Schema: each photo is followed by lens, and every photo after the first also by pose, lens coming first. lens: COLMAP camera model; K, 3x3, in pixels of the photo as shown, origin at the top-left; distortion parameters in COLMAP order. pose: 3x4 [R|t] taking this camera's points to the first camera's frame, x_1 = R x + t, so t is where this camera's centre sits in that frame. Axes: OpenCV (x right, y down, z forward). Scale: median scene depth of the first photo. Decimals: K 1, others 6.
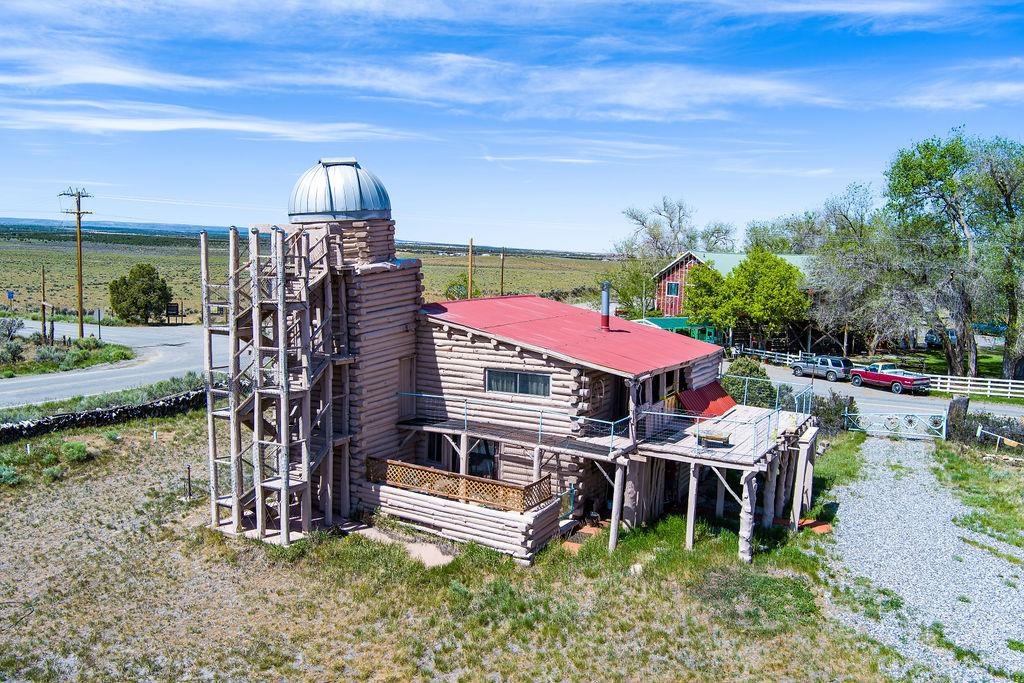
lens RADIAL K [[817.1, 0, 511.2], [0, 817.1, 342.4], [0, 0, 1]] dist [-0.065399, 0.009400]
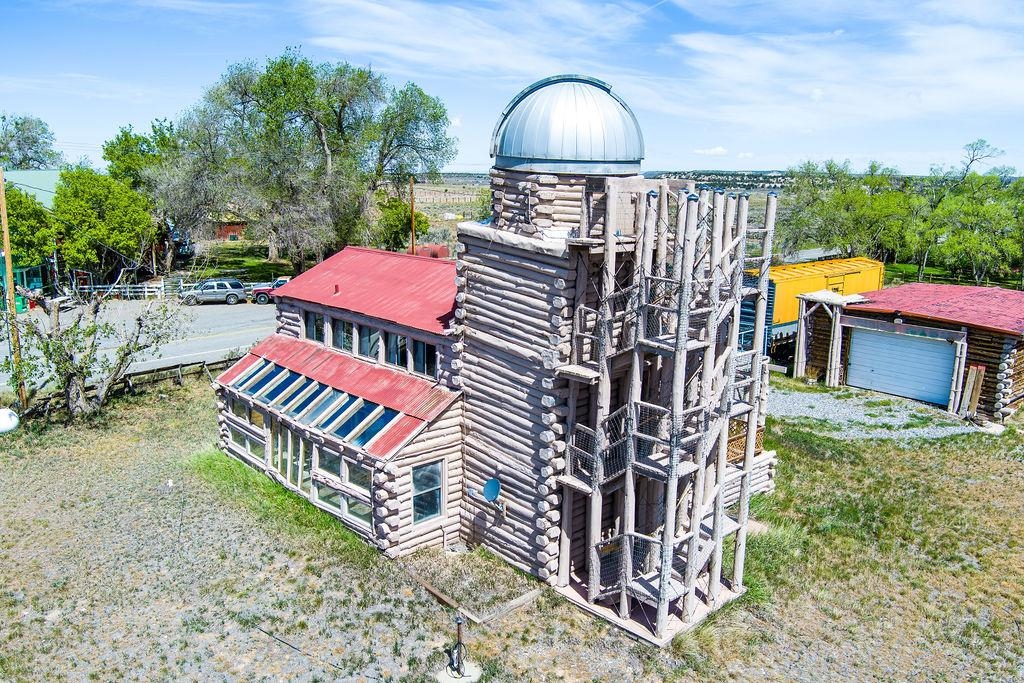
lens RADIAL K [[817.1, 0, 513.1], [0, 817.1, 346.4], [0, 0, 1]] dist [-0.065399, 0.009400]
pose [[0.315849, -0.216442, 0.923792, -0.588698], [0.090982, 0.976056, 0.197580, -0.092938], [-0.944437, 0.021643, 0.327979, 0.545835]]
